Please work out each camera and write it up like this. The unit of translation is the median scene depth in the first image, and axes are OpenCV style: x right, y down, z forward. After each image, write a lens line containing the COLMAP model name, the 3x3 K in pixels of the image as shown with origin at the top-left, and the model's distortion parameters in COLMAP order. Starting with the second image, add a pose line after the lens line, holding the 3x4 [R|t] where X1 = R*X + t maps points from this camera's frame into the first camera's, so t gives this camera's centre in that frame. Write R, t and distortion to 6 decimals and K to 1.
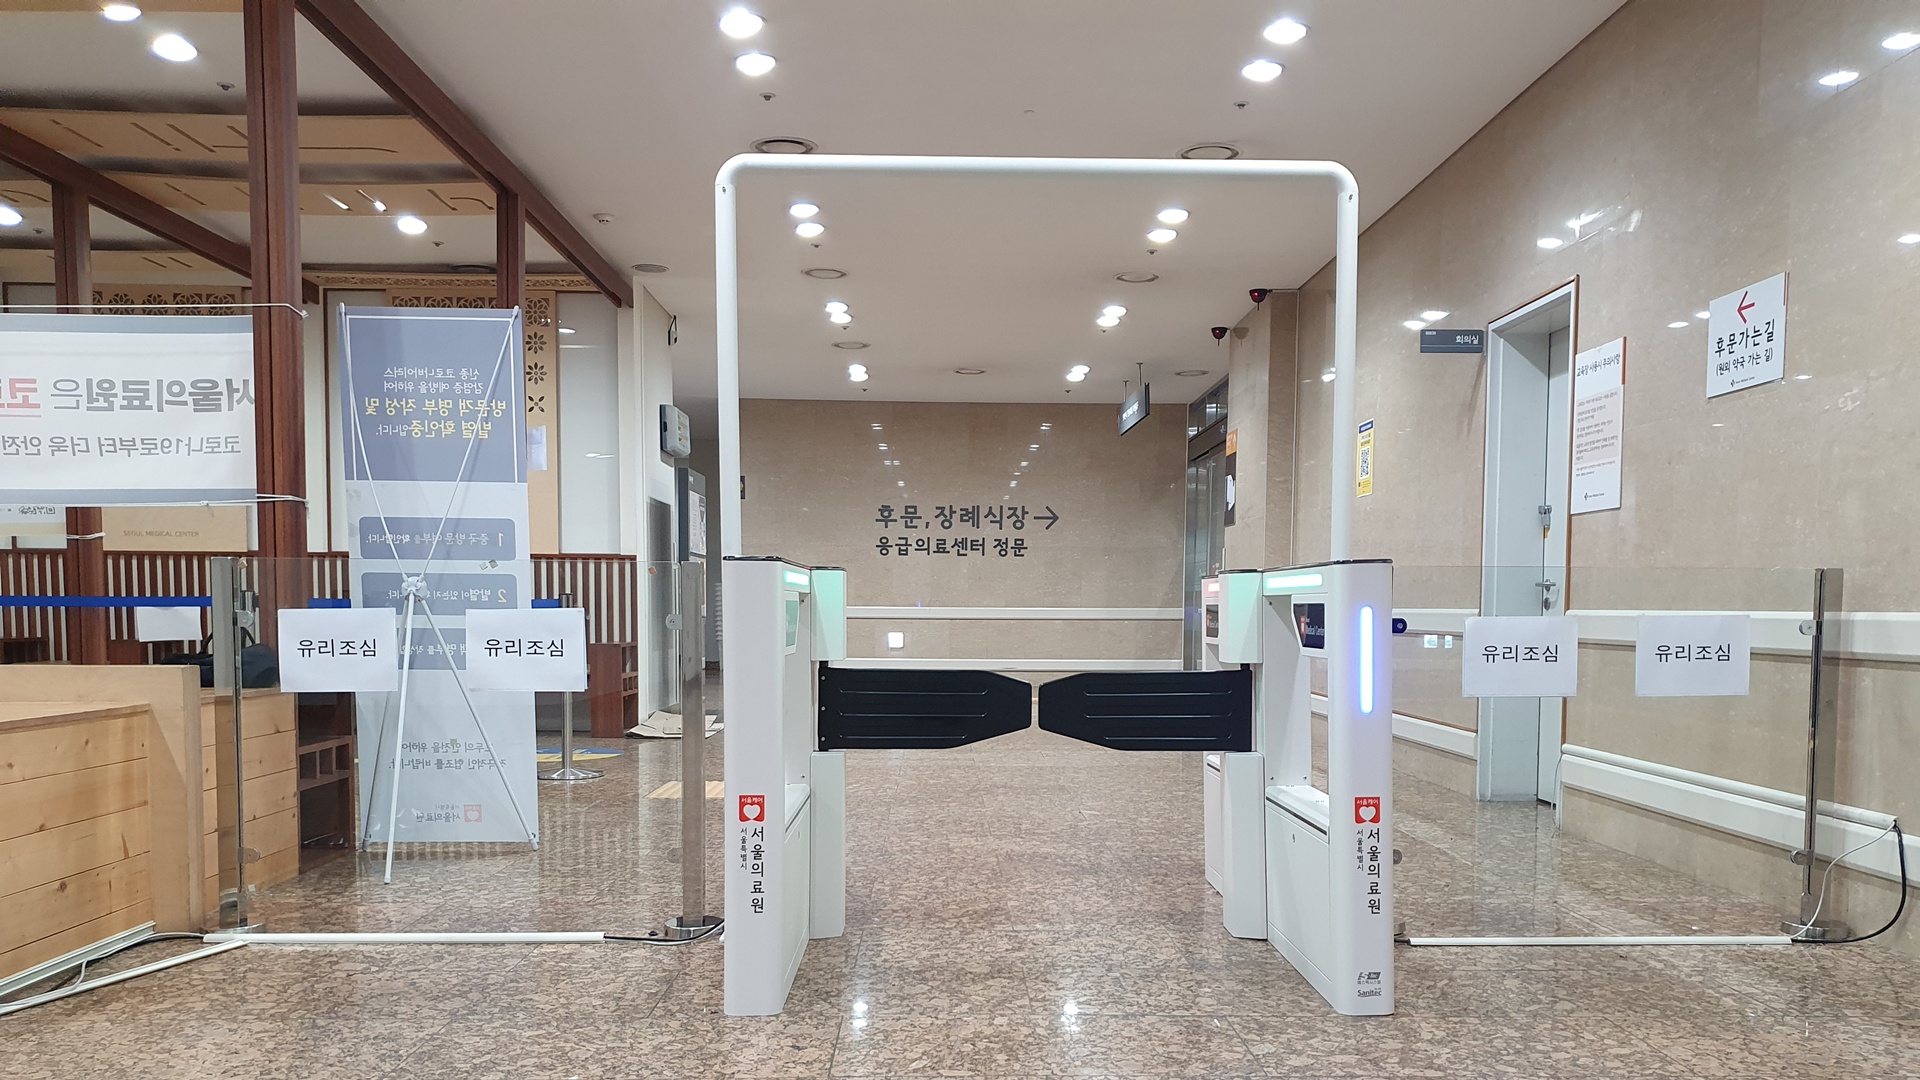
lens RADIAL K [[1490.5, 0, 985.2], [0, 1490.5, 707.6], [0, 0, 1]] dist [0.033233, -0.017802]
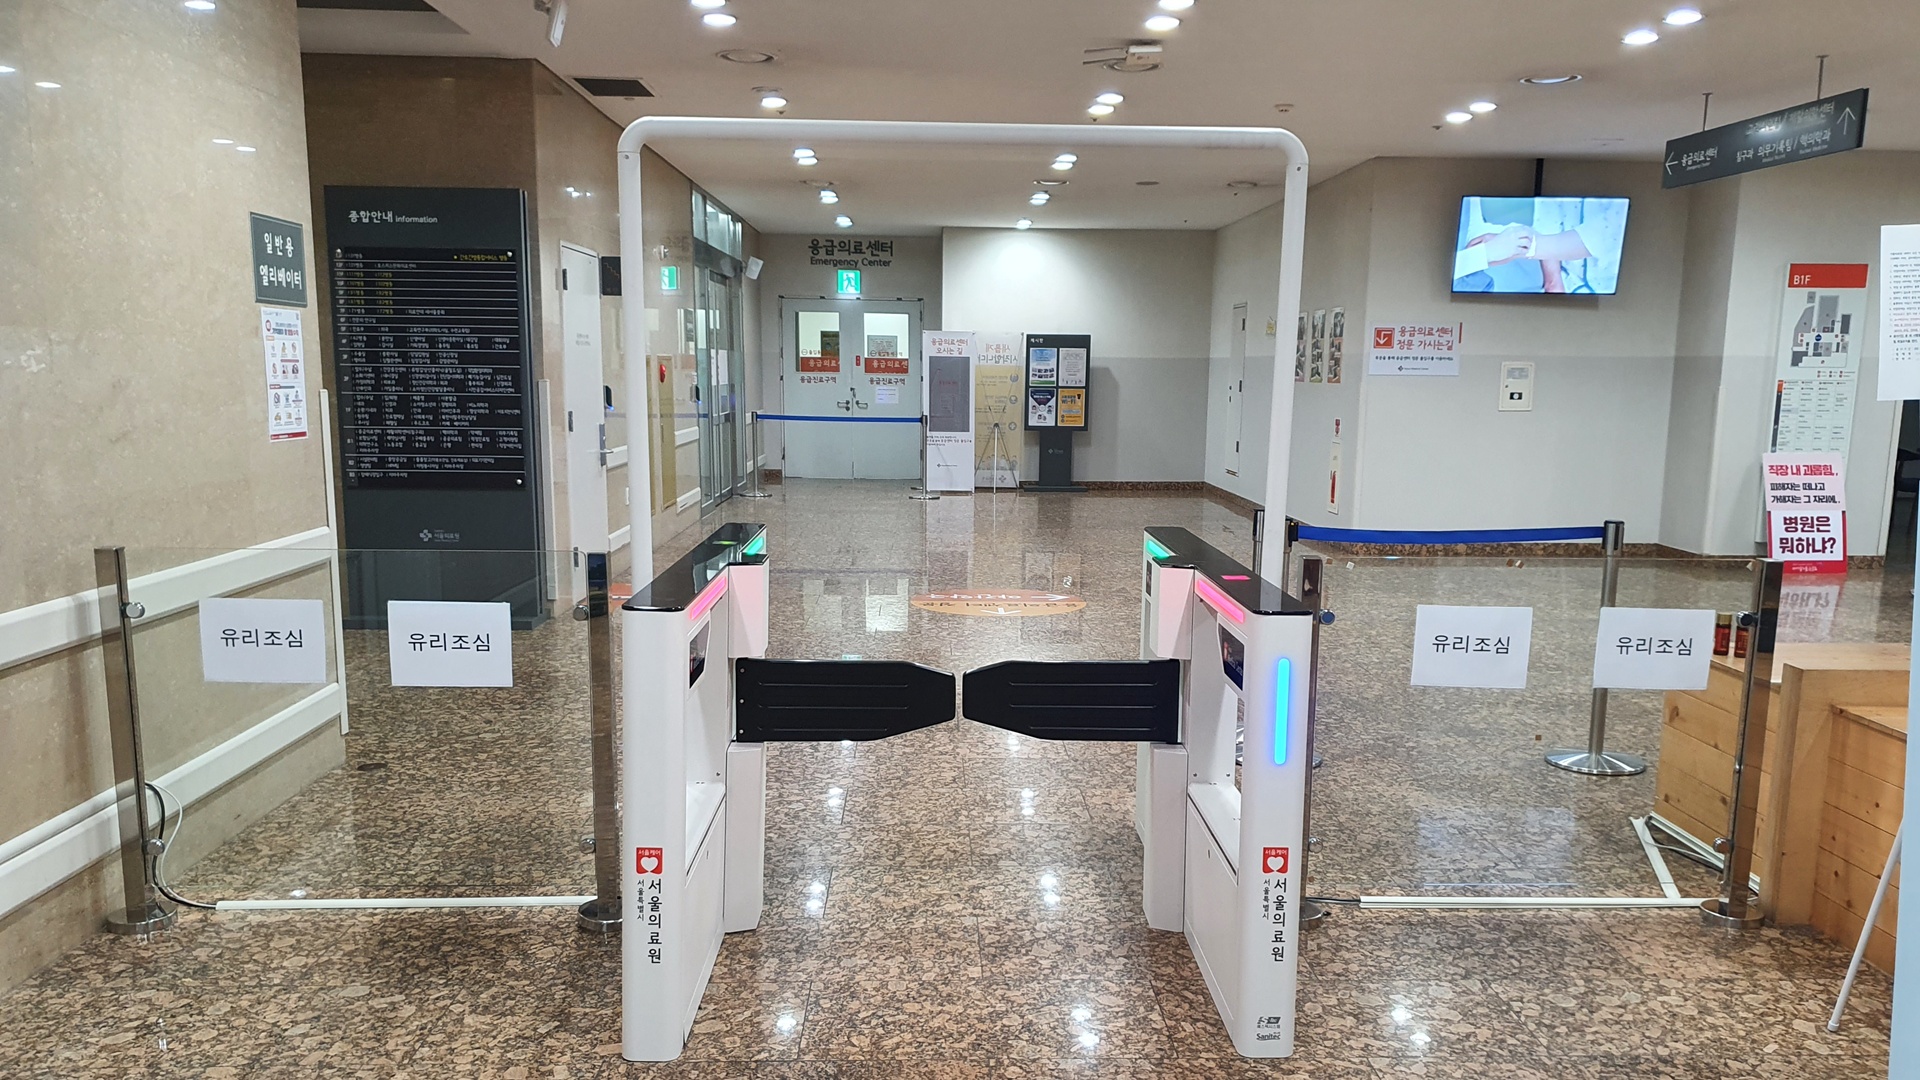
lens RADIAL K [[1490.5, 0, 969.9], [0, 1490.5, 644.1], [0, 0, 1]] dist [0.033233, -0.017802]
pose [[-0.999843, -0.017691, -0.000201, 0.025556], [-0.017170, 0.967537, 0.252146, -0.265204], [-0.004266, 0.252110, -0.967689, 1.821217]]
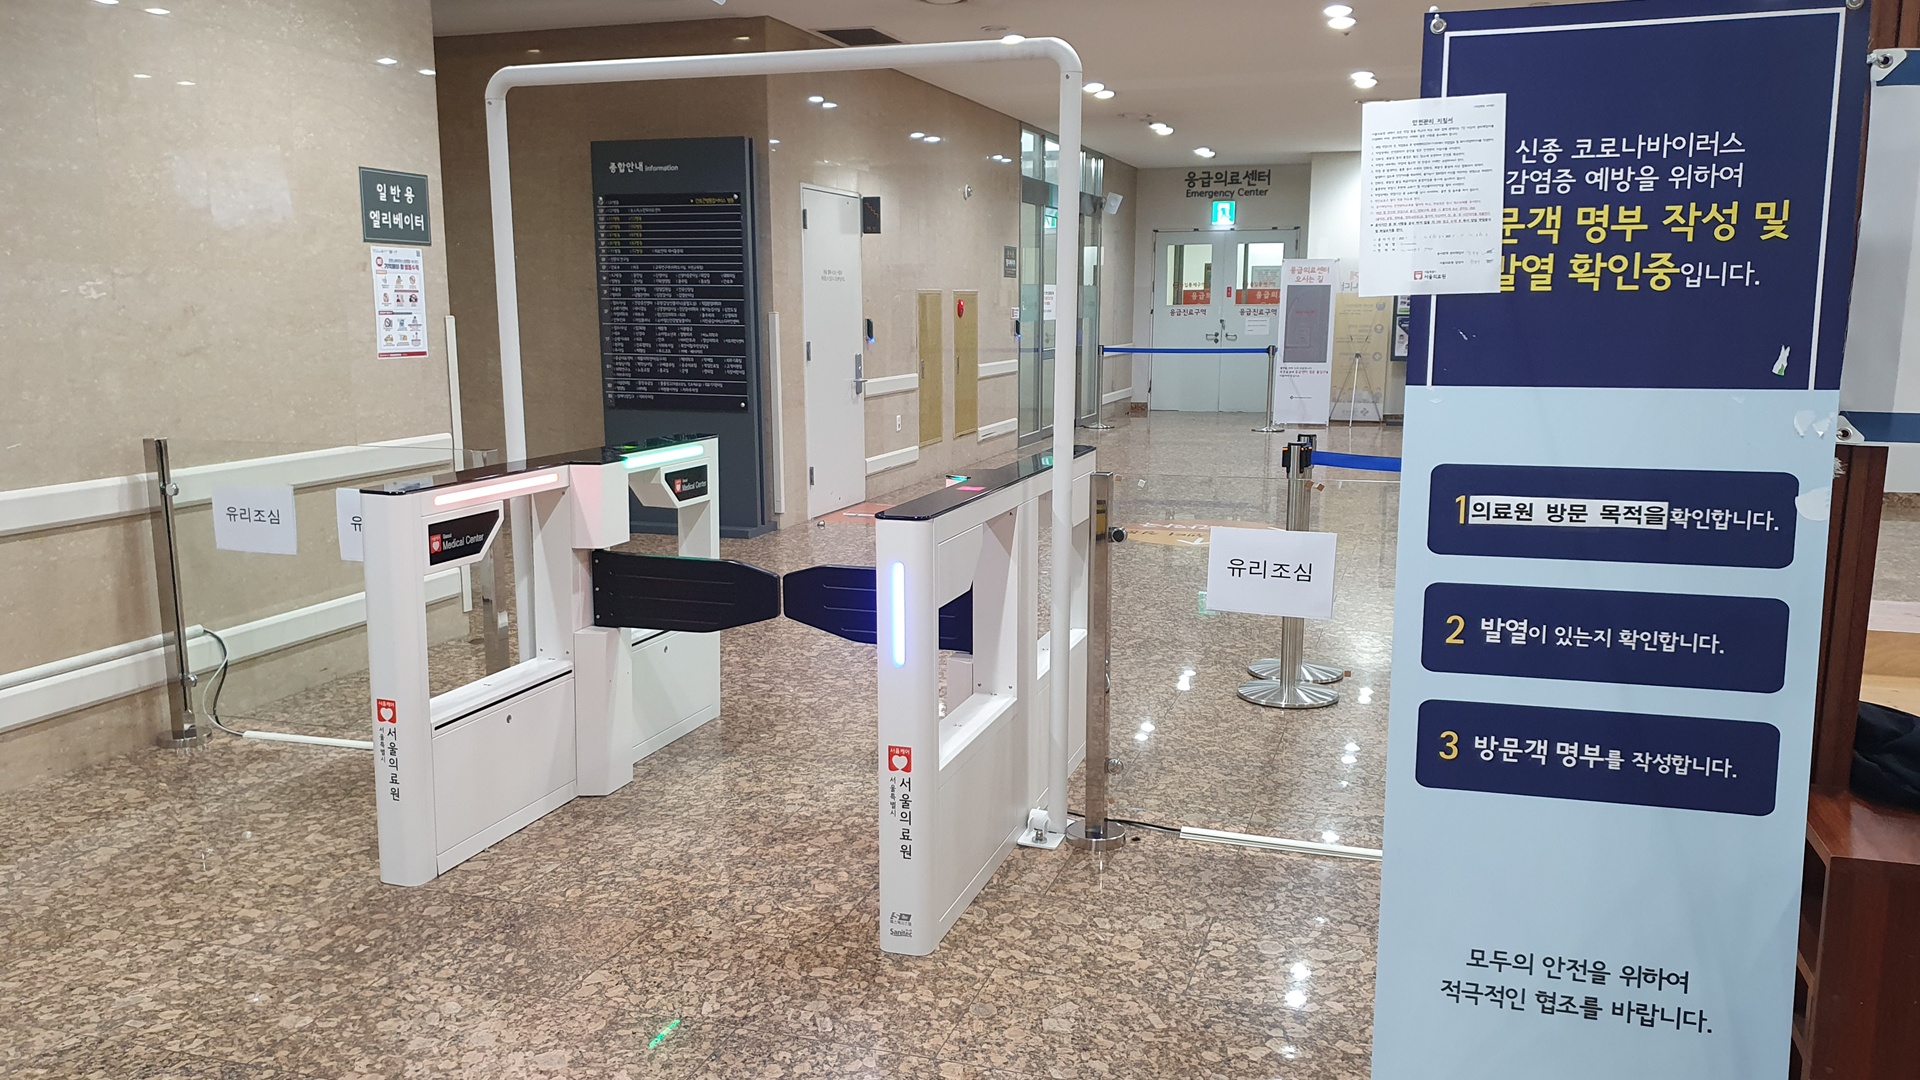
lens RADIAL K [[1490.5, 0, 954.3], [0, 1490.5, 587.0], [0, 0, 1]] dist [0.033233, -0.017802]
pose [[-0.939431, -0.069954, 0.335524, -0.403775], [0.019223, 0.966654, 0.255364, -0.254550], [-0.342199, 0.246347, -0.906760, 1.784788]]
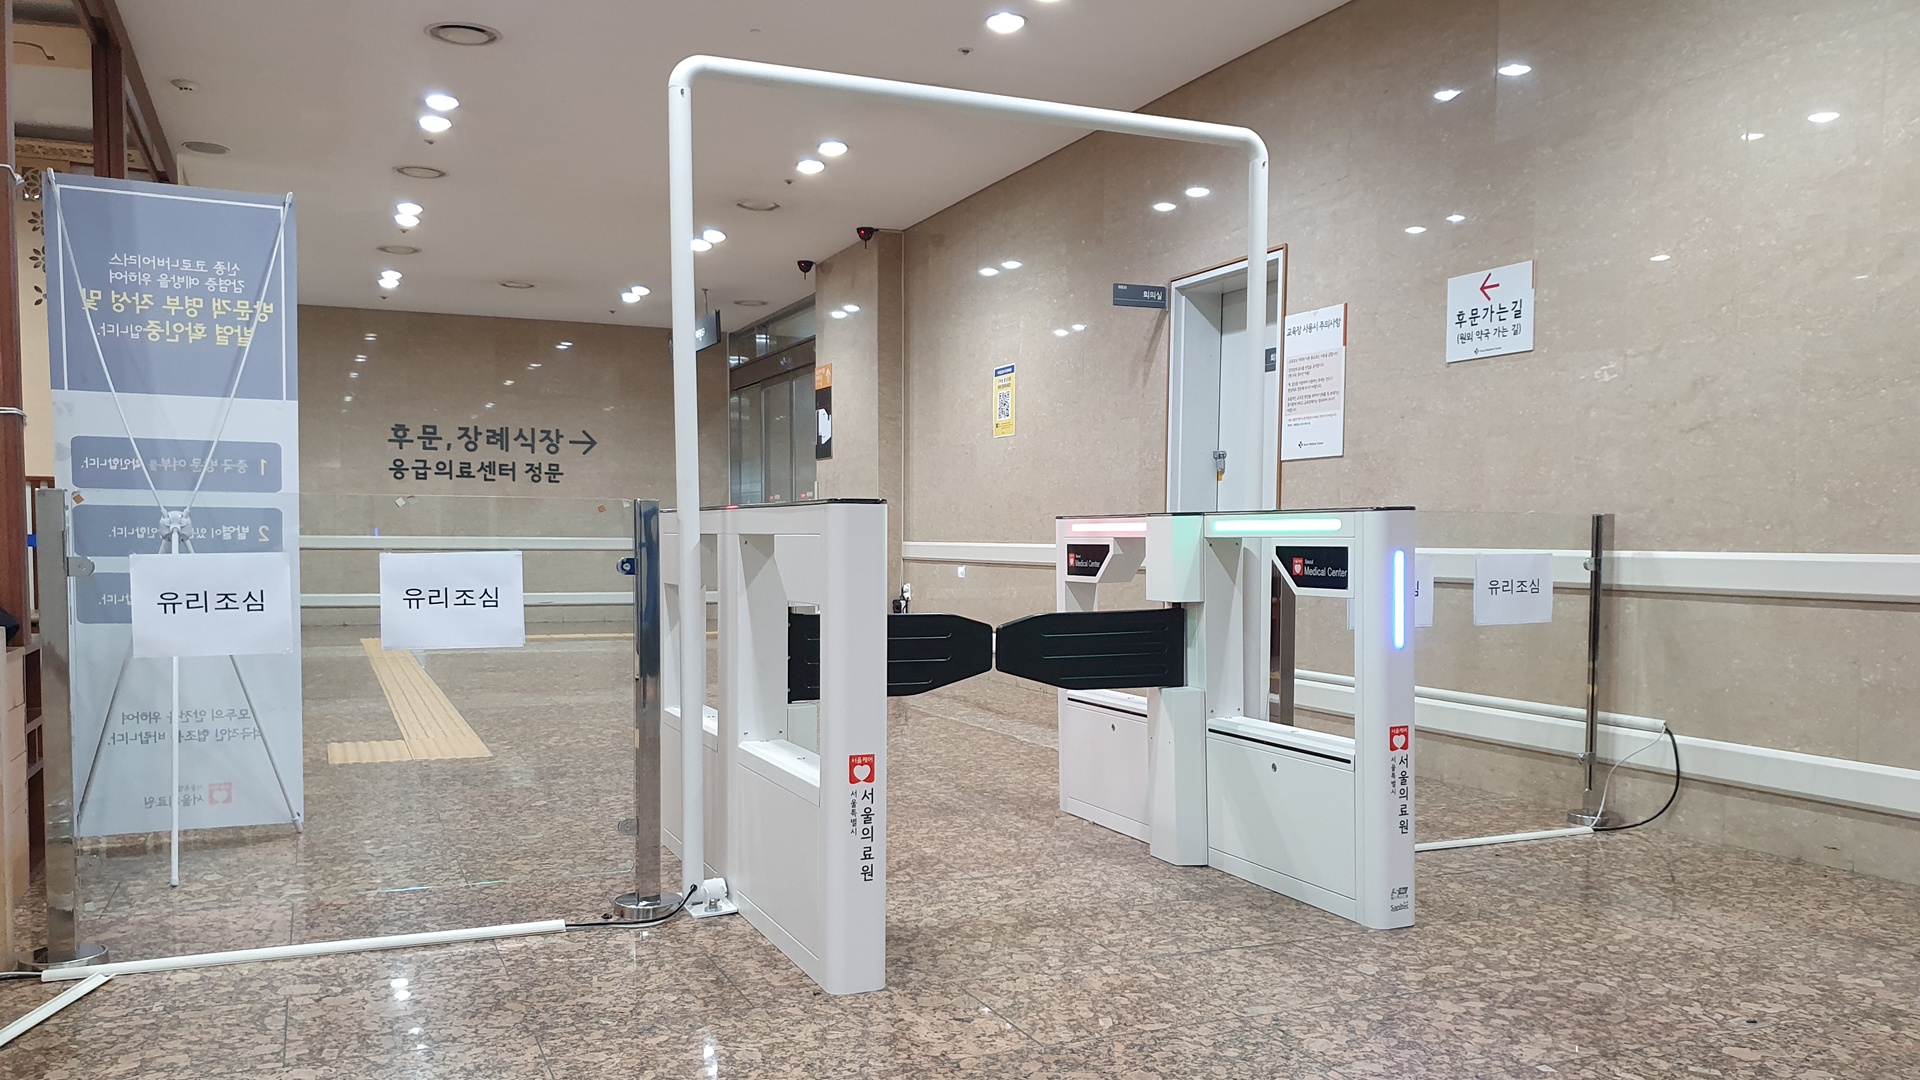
lens RADIAL K [[1490.5, 0, 974.0], [0, 1490.5, 626.2], [0, 0, 1]] dist [0.033233, -0.017802]
pose [[0.928441, -0.022494, 0.370799, -0.323263], [0.024265, 0.999706, -0.000111, -0.015101], [-0.370688, 0.009101, 0.928713, 0.081780]]
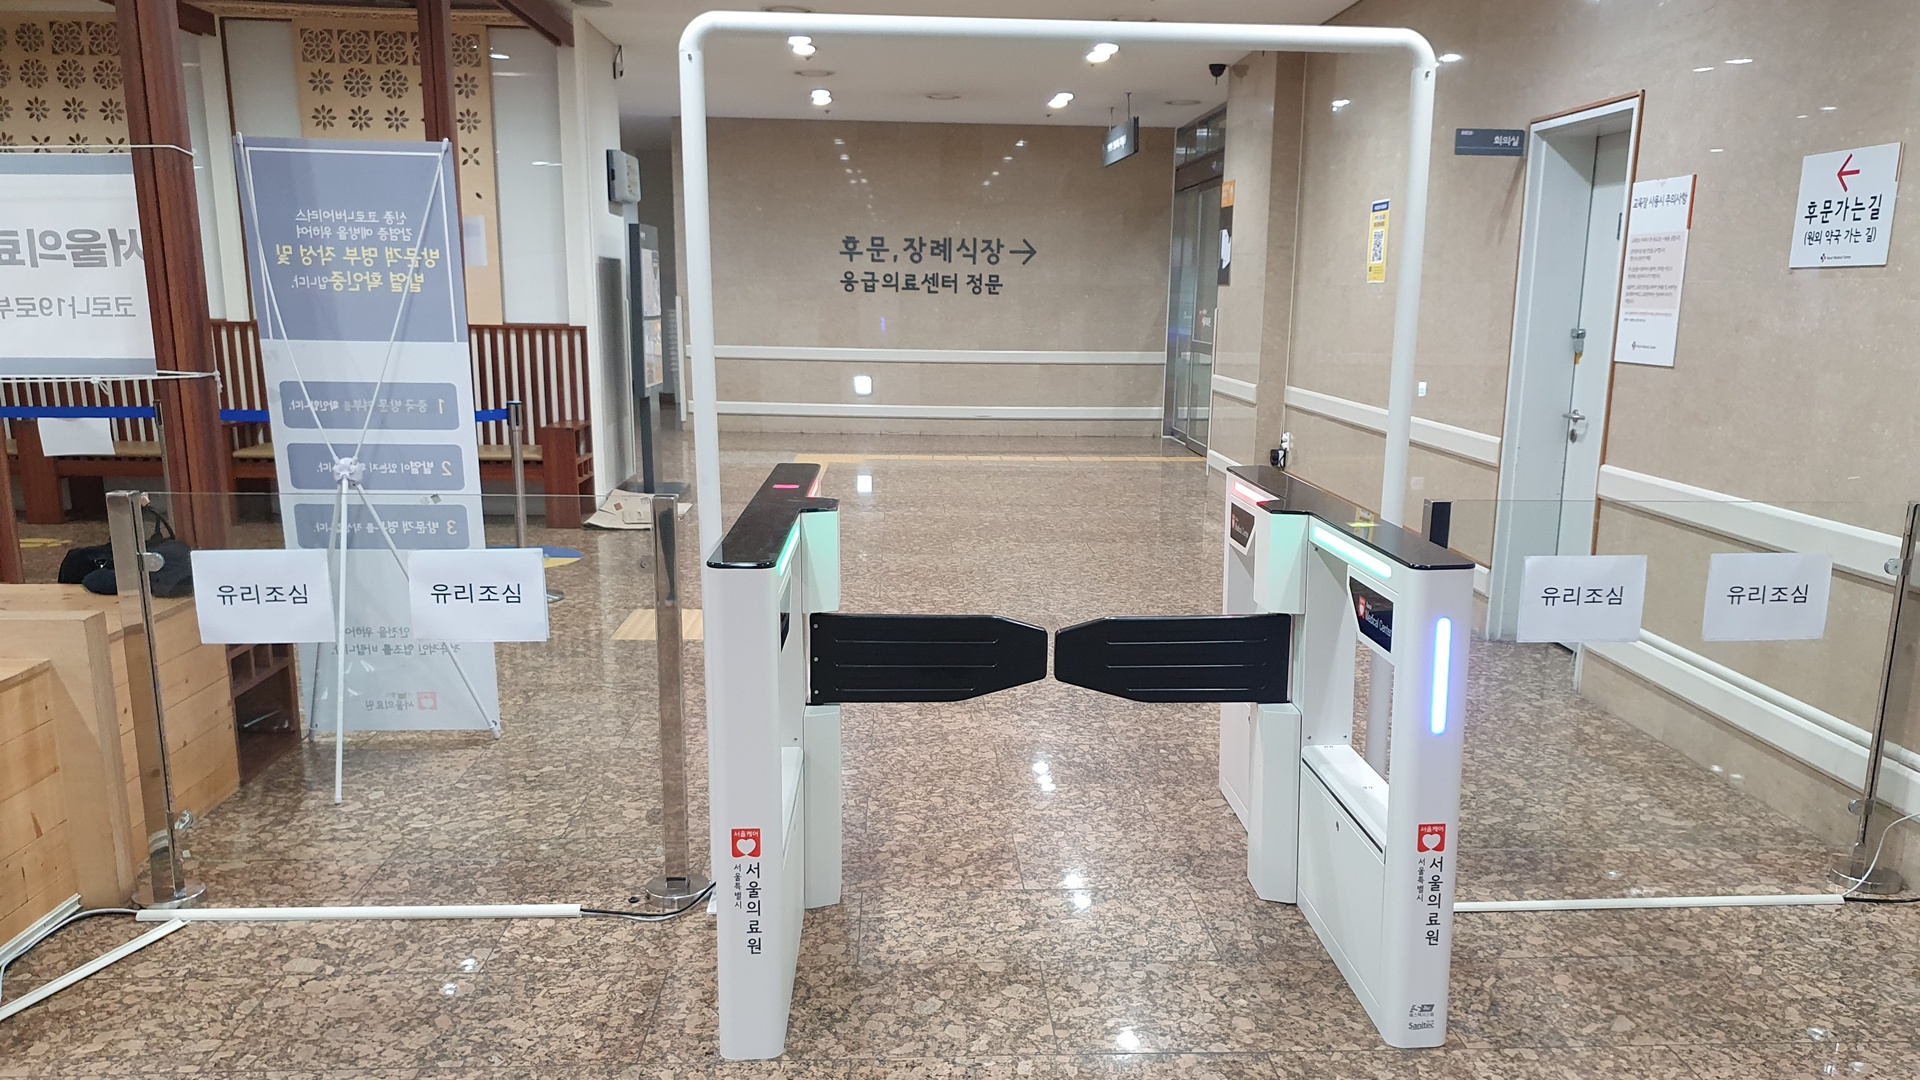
lens RADIAL K [[1490.5, 0, 996.9], [0, 1490.5, 647.5], [0, 0, 1]] dist [0.033233, -0.017802]
pose [[0.999399, 0.000647, 0.034669, -0.028819], [-0.006403, 0.986075, 0.166180, -0.146129], [-0.034079, -0.166302, 0.985486, 0.102430]]
